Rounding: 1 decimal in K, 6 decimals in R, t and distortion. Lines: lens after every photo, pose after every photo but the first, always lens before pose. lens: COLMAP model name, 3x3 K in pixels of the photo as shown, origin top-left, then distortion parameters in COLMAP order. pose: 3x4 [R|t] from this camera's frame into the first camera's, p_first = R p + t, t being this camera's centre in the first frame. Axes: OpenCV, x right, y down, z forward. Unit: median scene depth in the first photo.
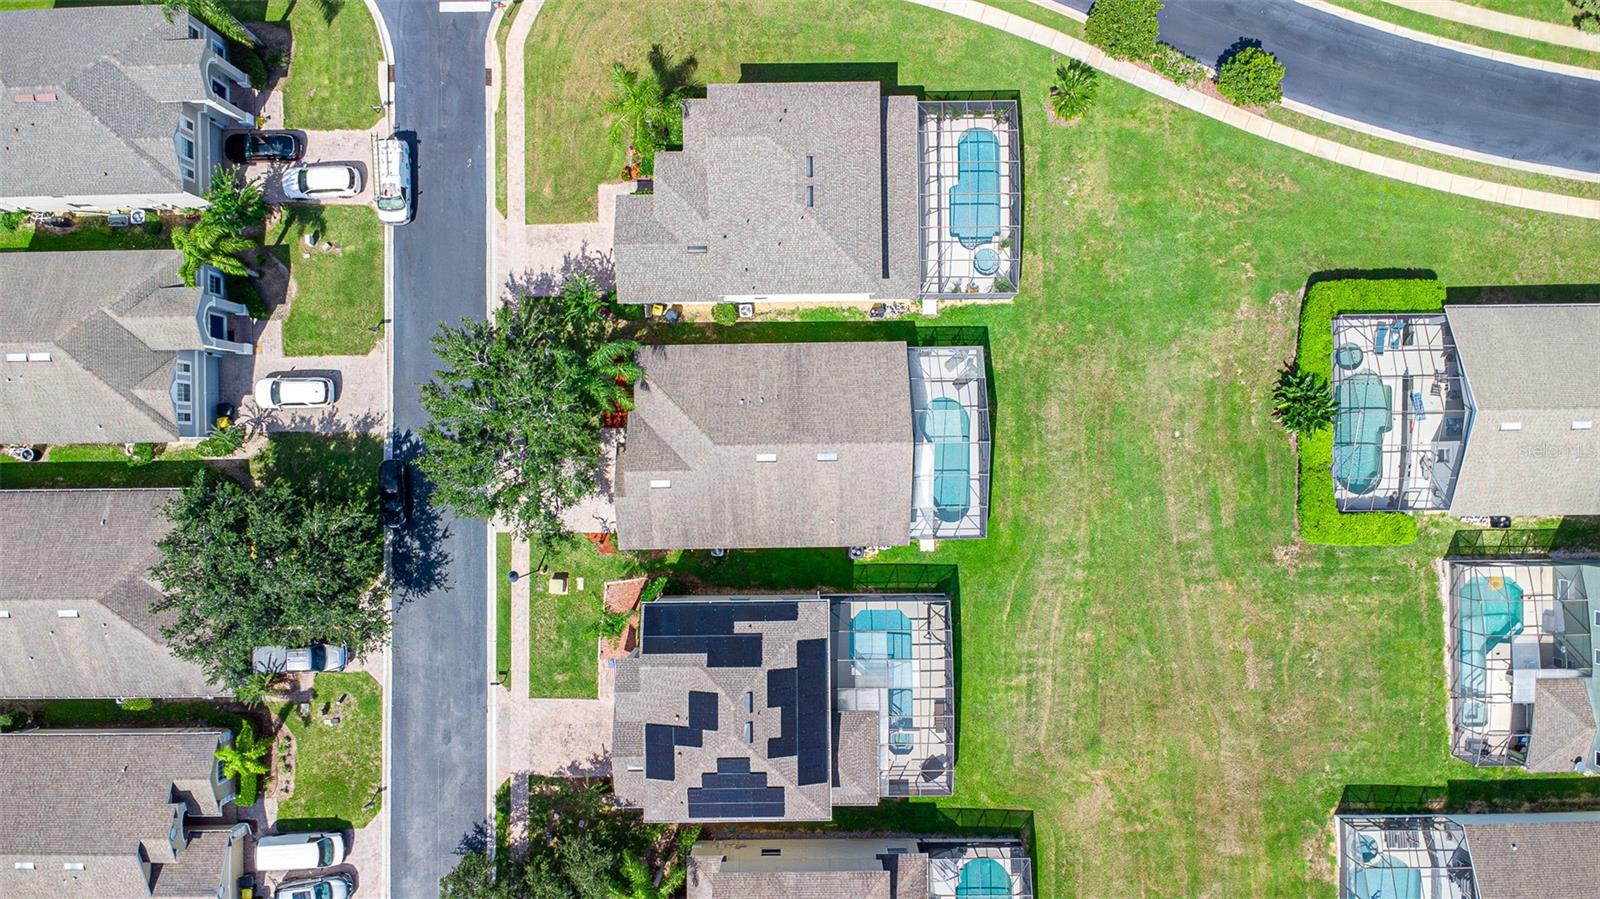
lens RADIAL K [[1124.9, 0, 800.6], [0, 1124.9, 449.9], [0, 0, 1]] dist [0.024967, 0.002423]
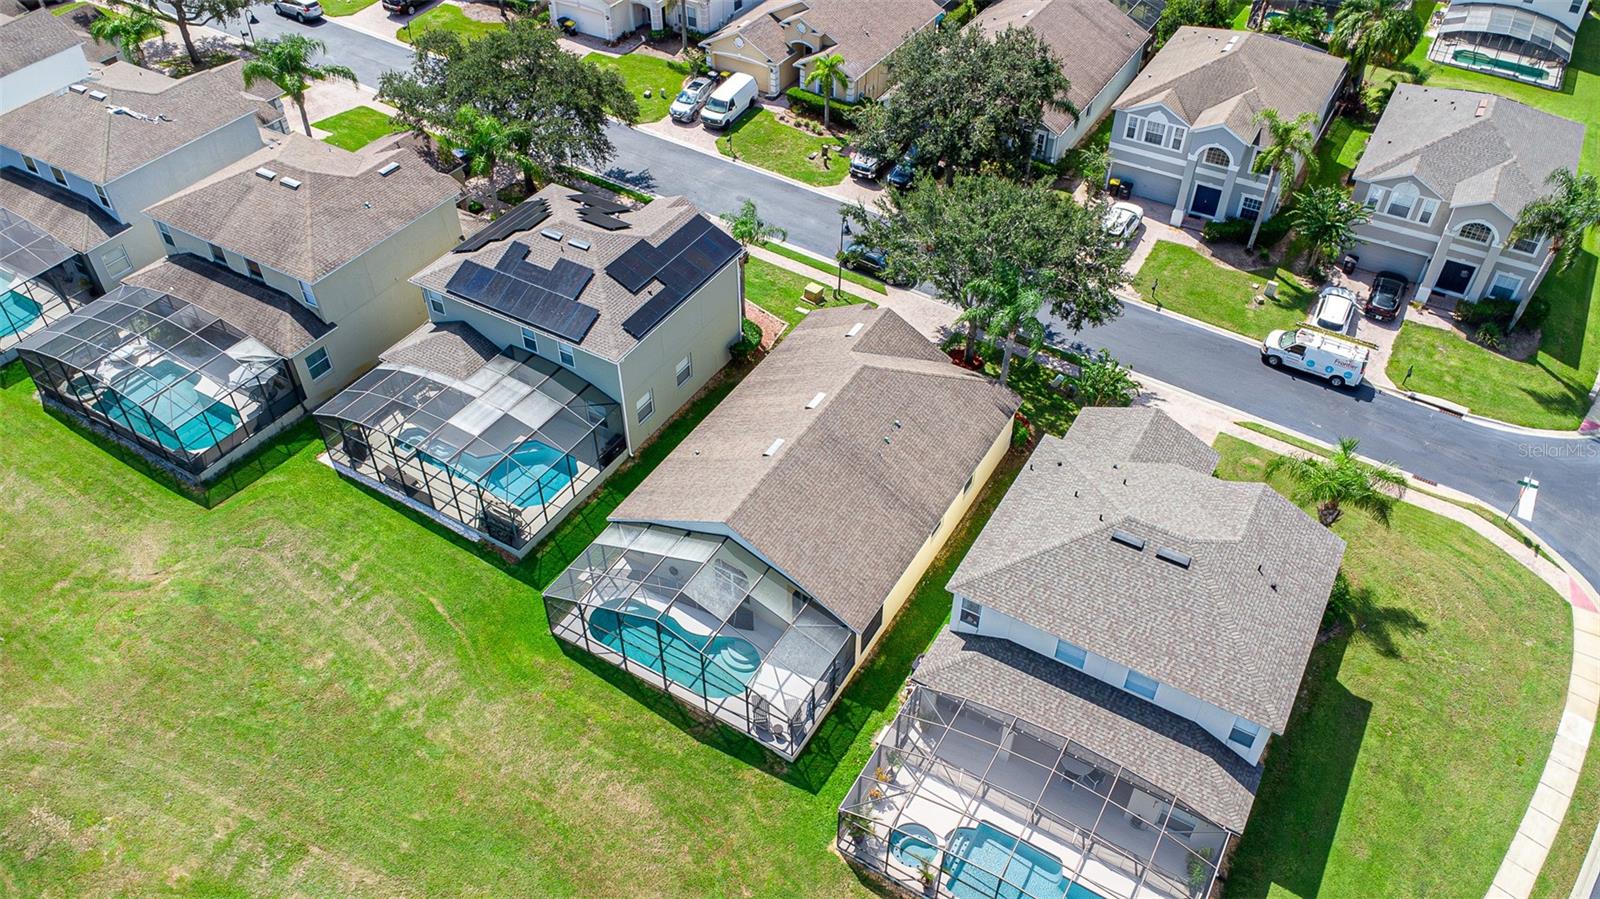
lens RADIAL K [[1124.9, 0, 801.0], [0, 1124.9, 449.5], [0, 0, 1]] dist [0.024967, 0.002423]
pose [[-0.521056, 0.598861, -0.608167, 0.410254], [-0.853522, -0.364491, 0.372354, -0.250560], [0.001317, 0.713101, 0.701061, 0.446549]]
